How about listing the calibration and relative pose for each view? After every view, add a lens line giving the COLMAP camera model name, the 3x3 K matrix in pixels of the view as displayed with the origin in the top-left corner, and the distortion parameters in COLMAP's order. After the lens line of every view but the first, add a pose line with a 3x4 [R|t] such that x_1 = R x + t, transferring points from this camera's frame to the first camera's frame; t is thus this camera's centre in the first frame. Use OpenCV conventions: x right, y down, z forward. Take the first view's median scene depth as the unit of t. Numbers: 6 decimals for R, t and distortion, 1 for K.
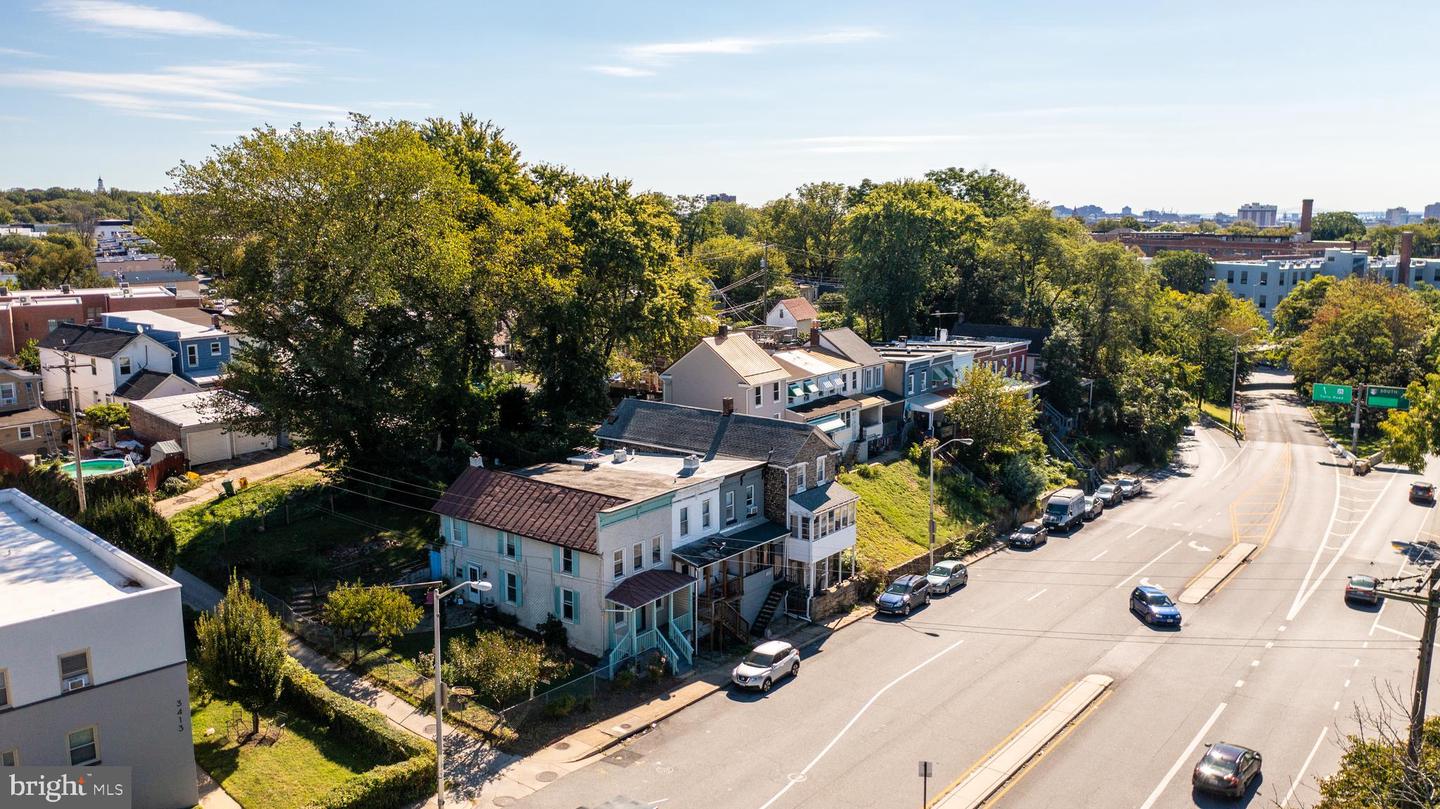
lens RADIAL K [[1140.9, 0, 709.0], [0, 1140.9, 406.1], [0, 0, 1]] dist [-0.010626, 0.008812]
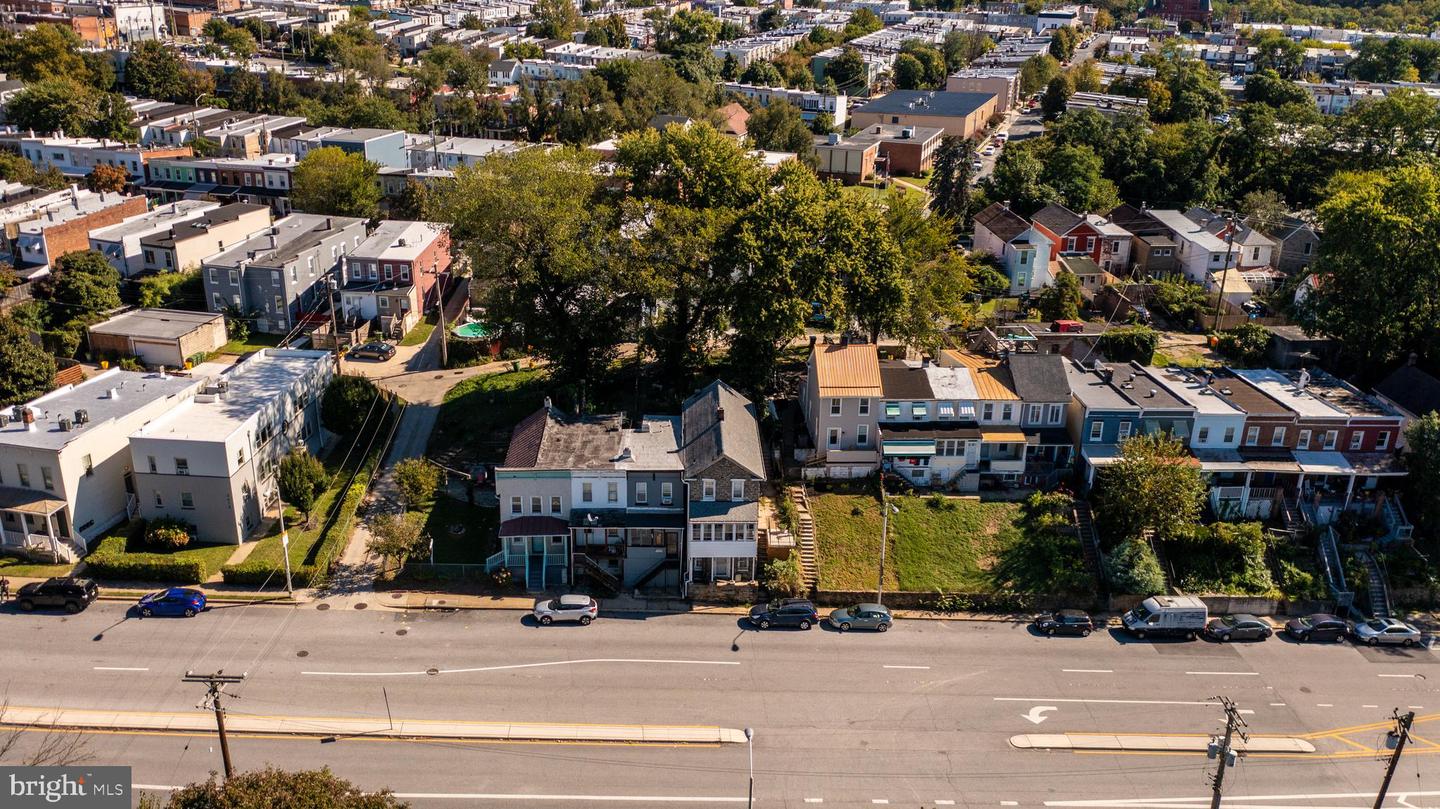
lens RADIAL K [[1186.4, 0, 709.4], [0, 1186.4, 404.9], [0, 0, 1]] dist [-0.003773, 0.007281]
pose [[0.643791, 0.293638, -0.706619, 0.903657], [-0.152556, 0.954156, 0.257512, -0.335051], [0.749840, -0.057985, 0.659073, 0.147127]]
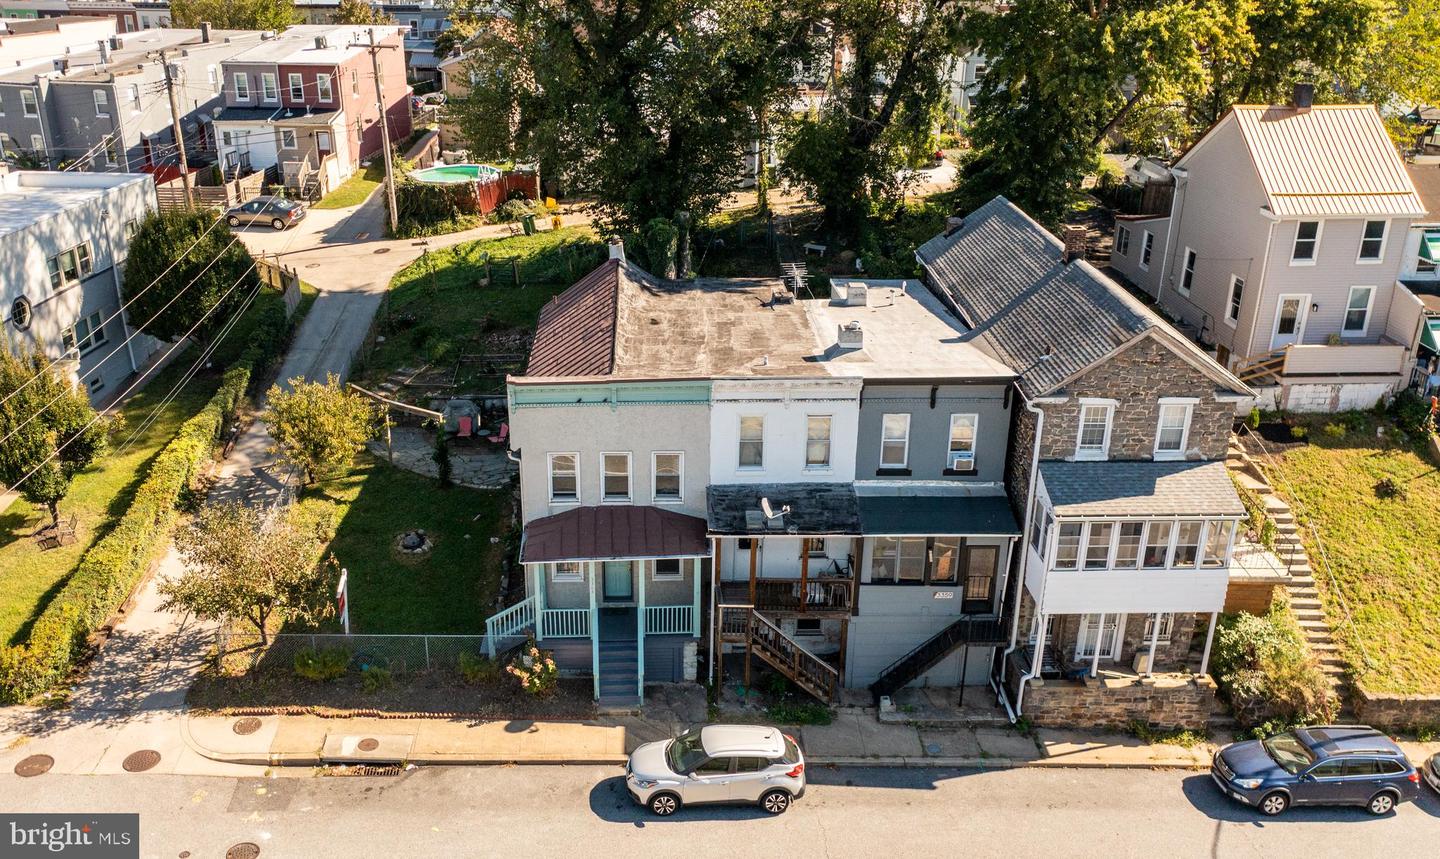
lens RADIAL K [[1227.6, 0, 663.8], [0, 1227.6, 432.8], [0, 0, 1]] dist [-0.007443, 0.004616]
pose [[0.629732, 0.304159, -0.714790, 0.300479], [-0.135136, 0.949022, 0.284774, -0.048102], [0.764968, -0.082737, 0.638732, 0.525223]]
